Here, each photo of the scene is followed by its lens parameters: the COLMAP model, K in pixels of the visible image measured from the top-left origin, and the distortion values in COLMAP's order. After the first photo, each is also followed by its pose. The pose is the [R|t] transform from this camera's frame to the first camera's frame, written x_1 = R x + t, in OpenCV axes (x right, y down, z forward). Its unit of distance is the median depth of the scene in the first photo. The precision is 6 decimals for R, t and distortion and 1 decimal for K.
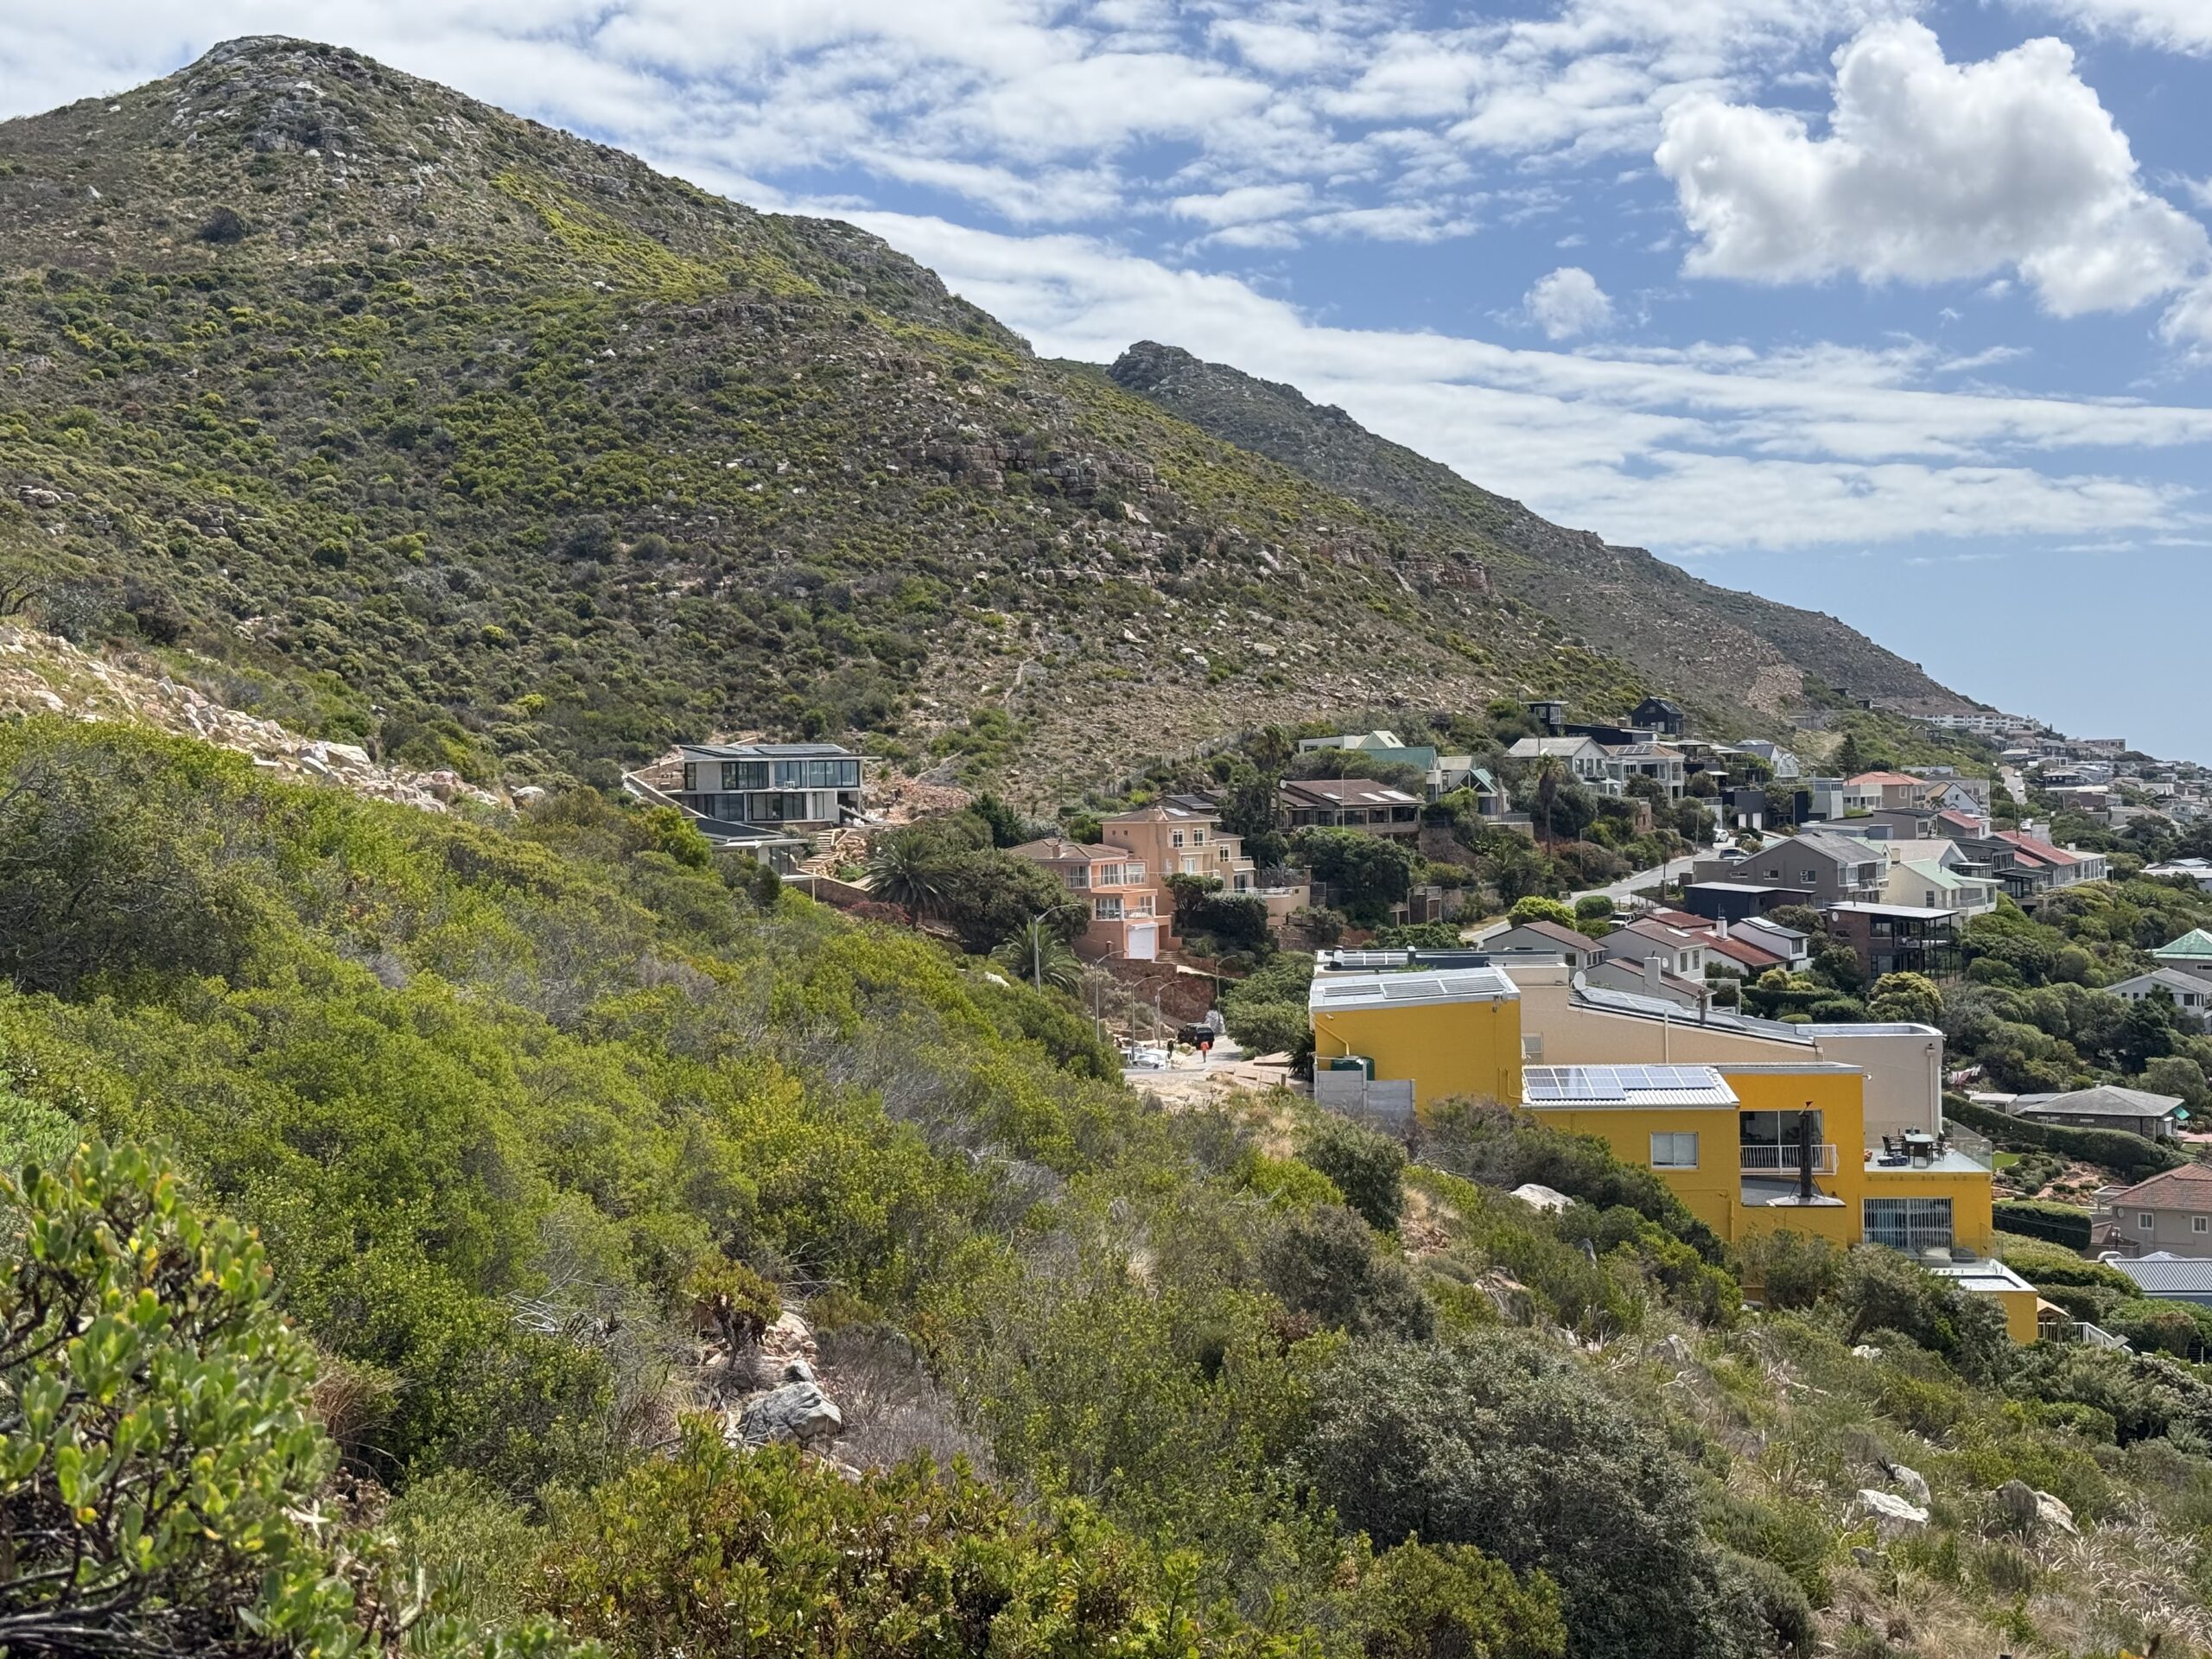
lens RADIAL K [[3150.5, 0, 1114.7], [0, 3150.5, 829.4], [0, 0, 1]] dist [0.144998, 0.000000]
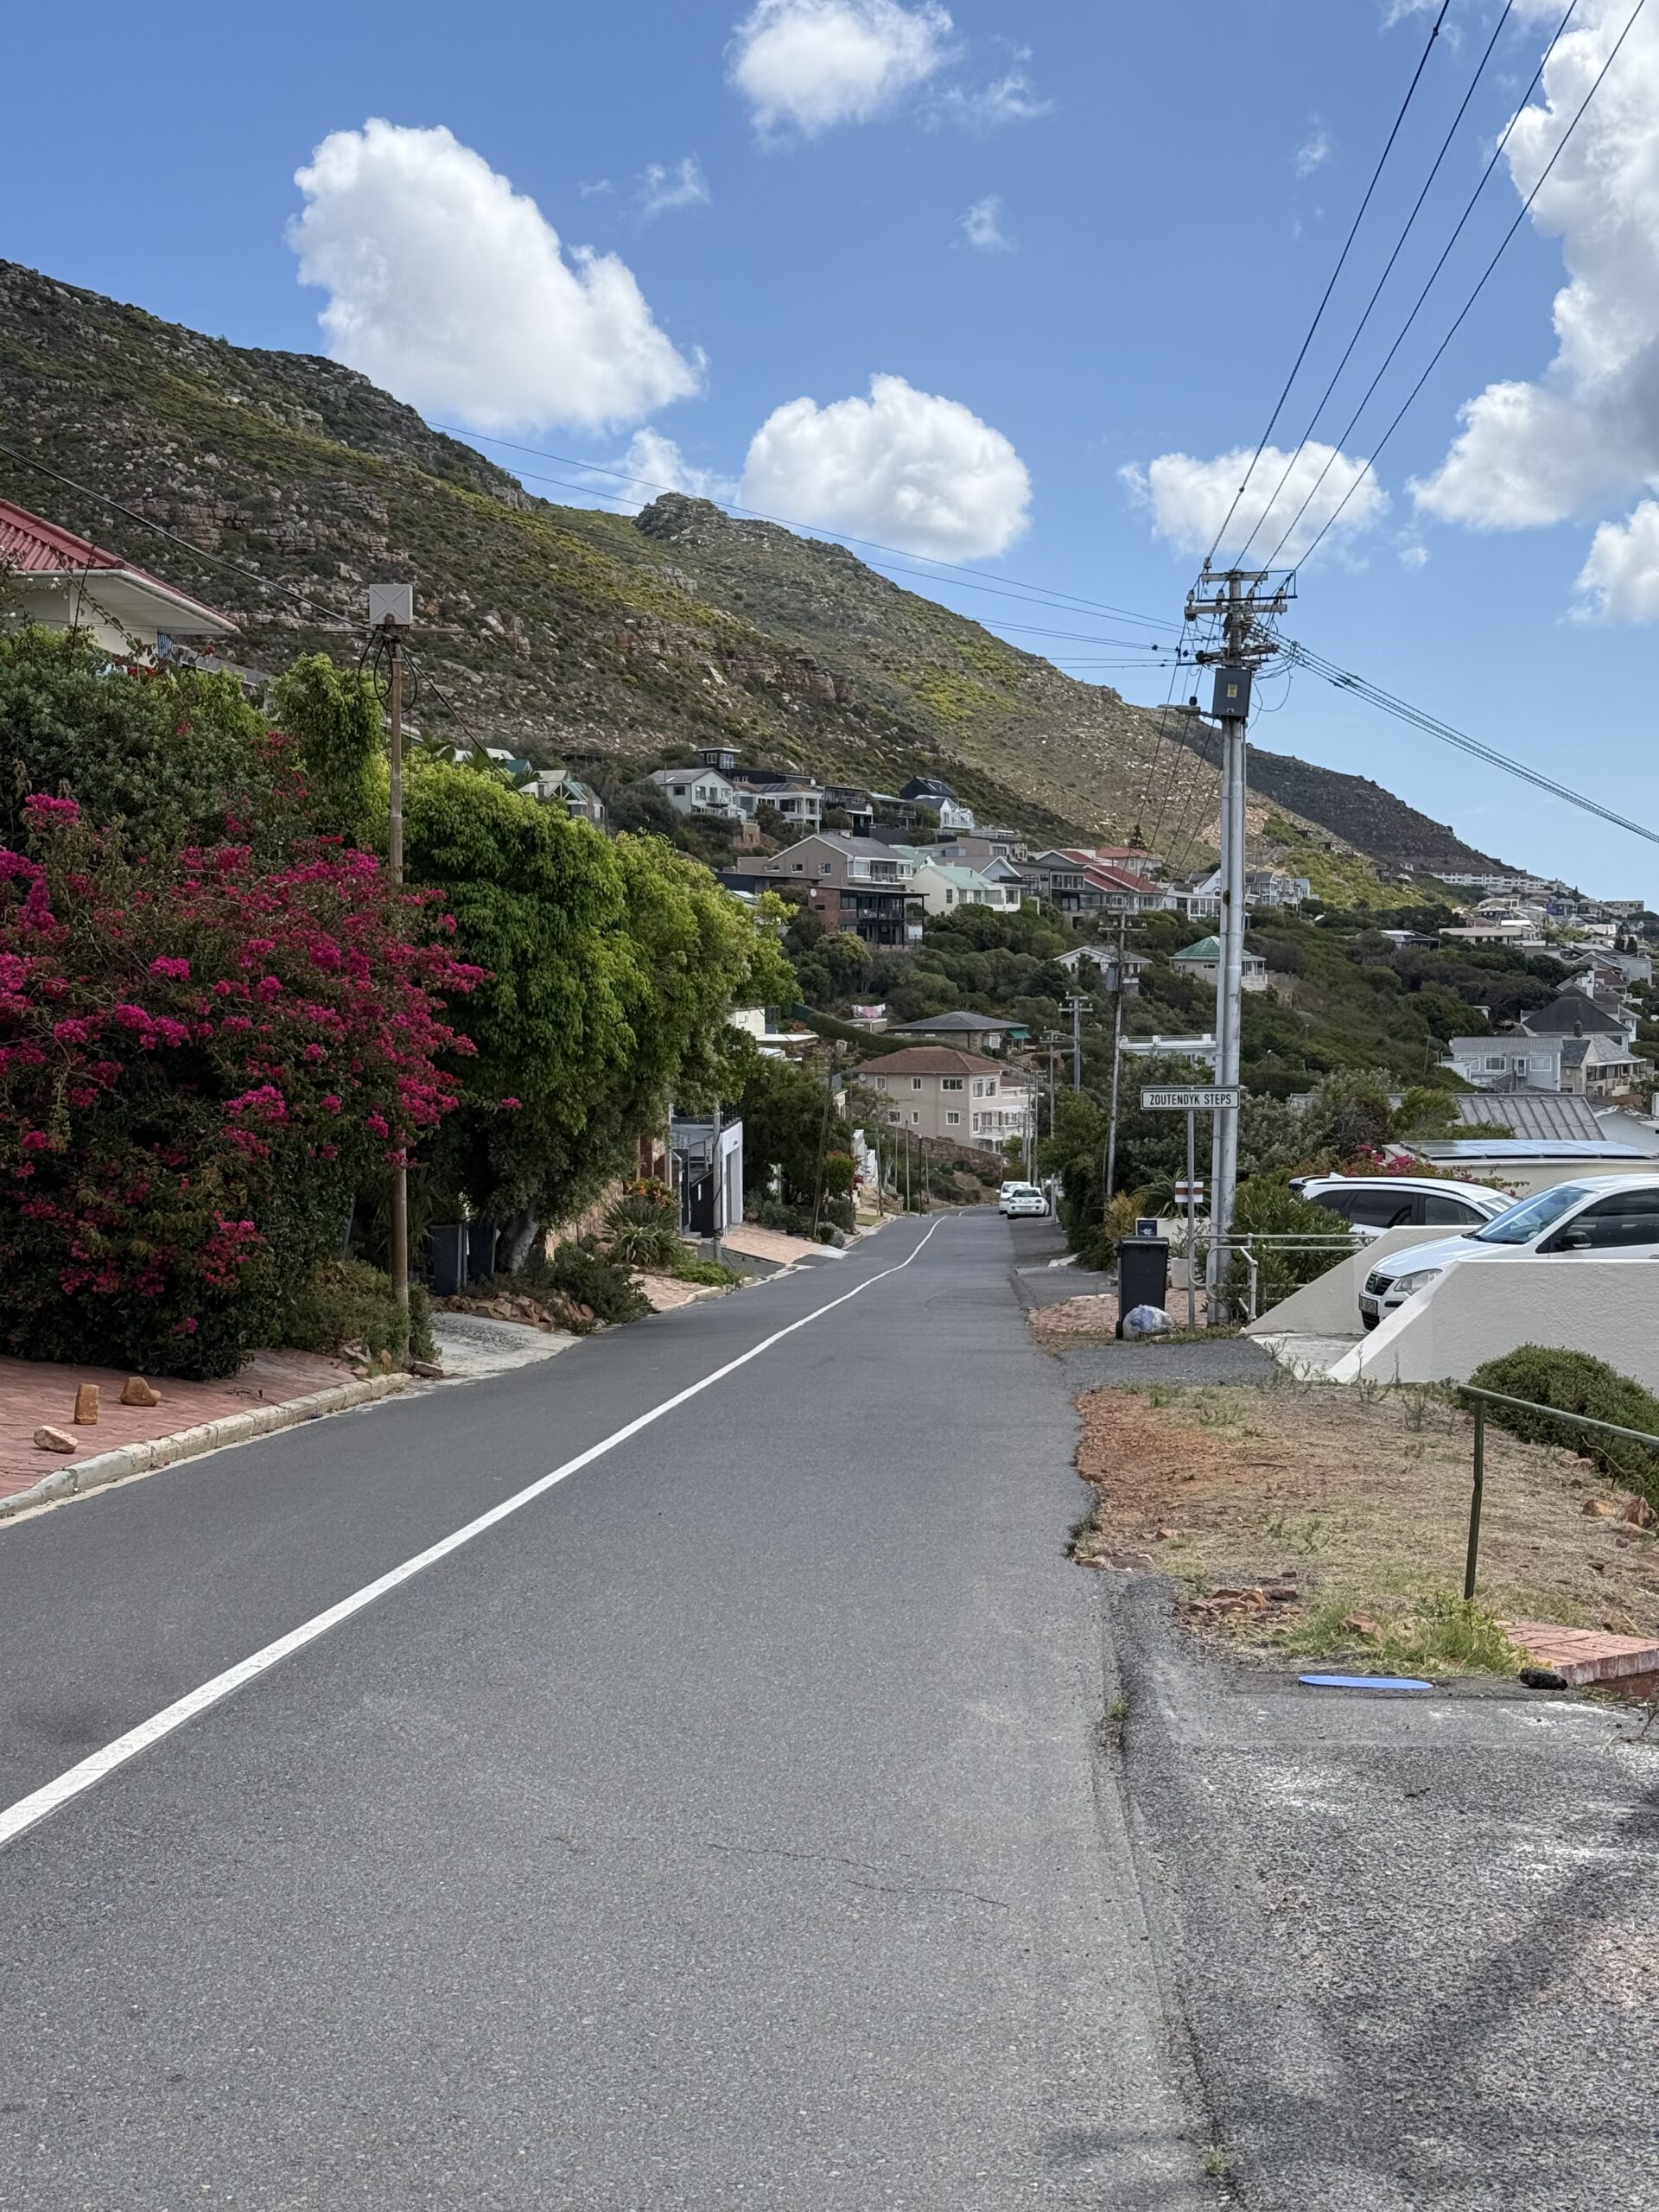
lens RADIAL K [[3150.5, 0, 831.0], [0, 3150.5, 1111.0], [0, 0, 1]] dist [0.144998, 0.000000]
pose [[0.999838, 0.010262, 0.014764, 0.153970], [-0.010680, 0.999536, 0.028527, 0.053242], [-0.014465, -0.028680, 0.999484, -0.121203]]
